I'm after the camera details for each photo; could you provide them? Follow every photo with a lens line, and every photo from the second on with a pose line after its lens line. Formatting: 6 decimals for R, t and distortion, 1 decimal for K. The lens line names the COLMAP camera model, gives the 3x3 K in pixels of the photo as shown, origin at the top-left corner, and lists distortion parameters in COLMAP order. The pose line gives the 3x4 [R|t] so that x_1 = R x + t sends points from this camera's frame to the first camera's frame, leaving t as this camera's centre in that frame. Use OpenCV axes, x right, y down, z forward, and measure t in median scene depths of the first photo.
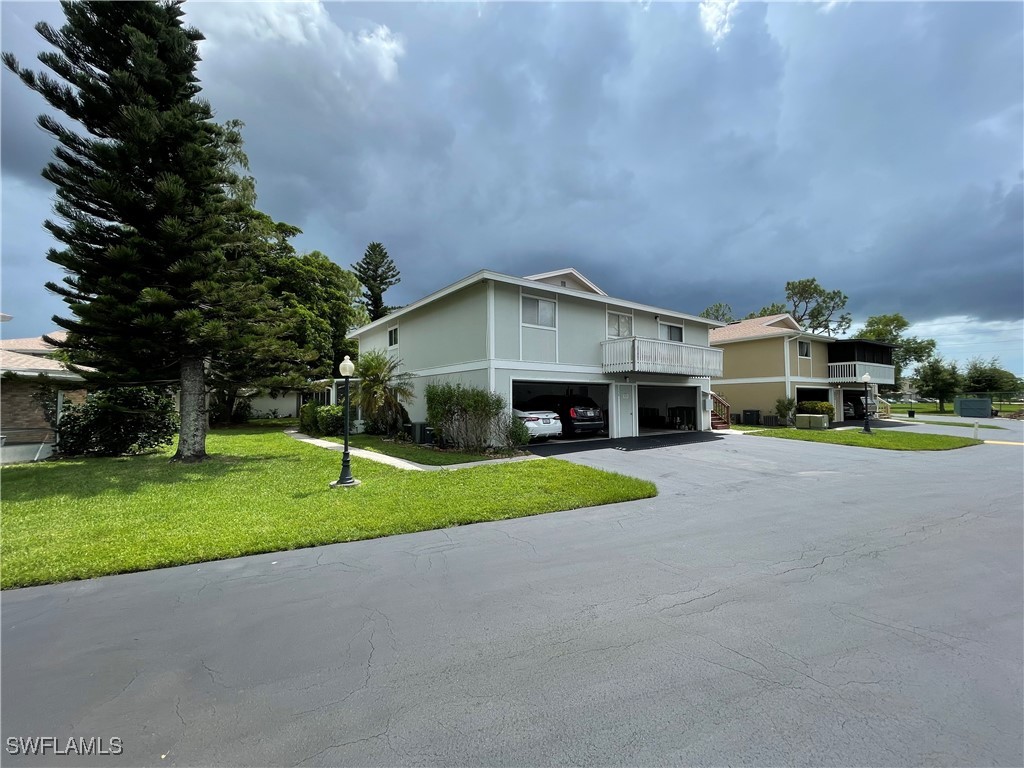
lens RADIAL K [[413.0, 0, 511.8], [0, 413.0, 391.1], [0, 0, 1]] dist [-0.005980, 0.002757]
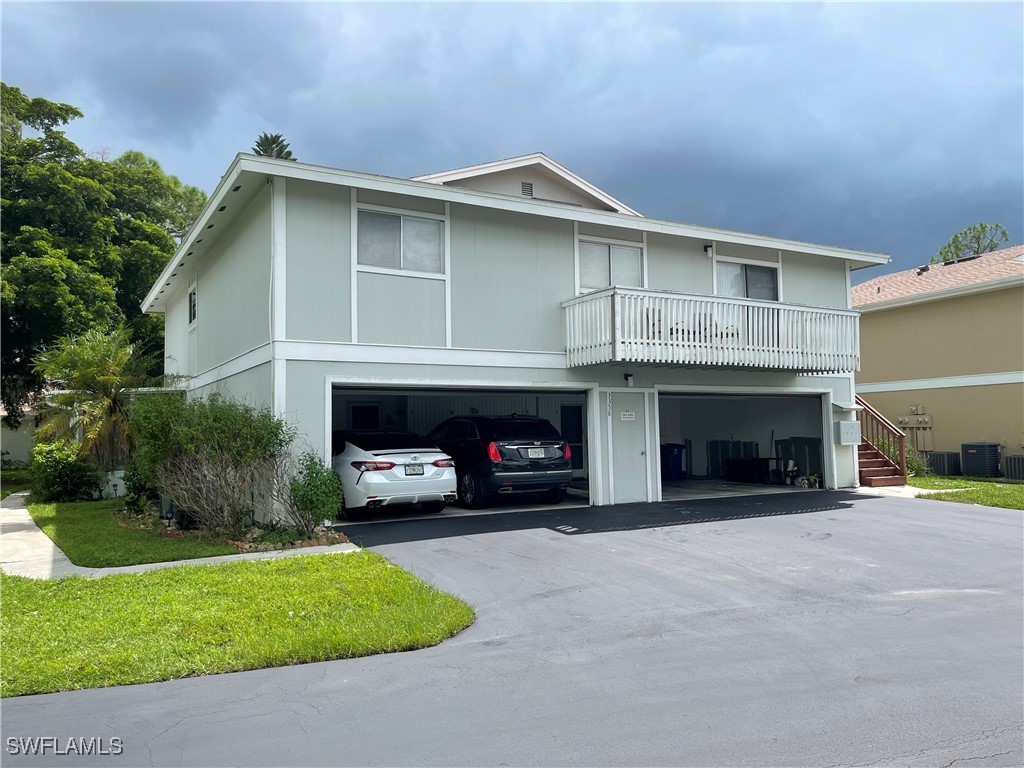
lens RADIAL K [[788.3, 0, 511.6], [0, 788.3, 385.4], [0, 0, 1]] dist [0.026505, 0.001178]
pose [[0.994324, -0.016179, -0.105156, 0.237029], [0.012585, 0.999317, -0.034752, 0.007240], [0.105647, 0.033232, 0.993848, 0.089158]]
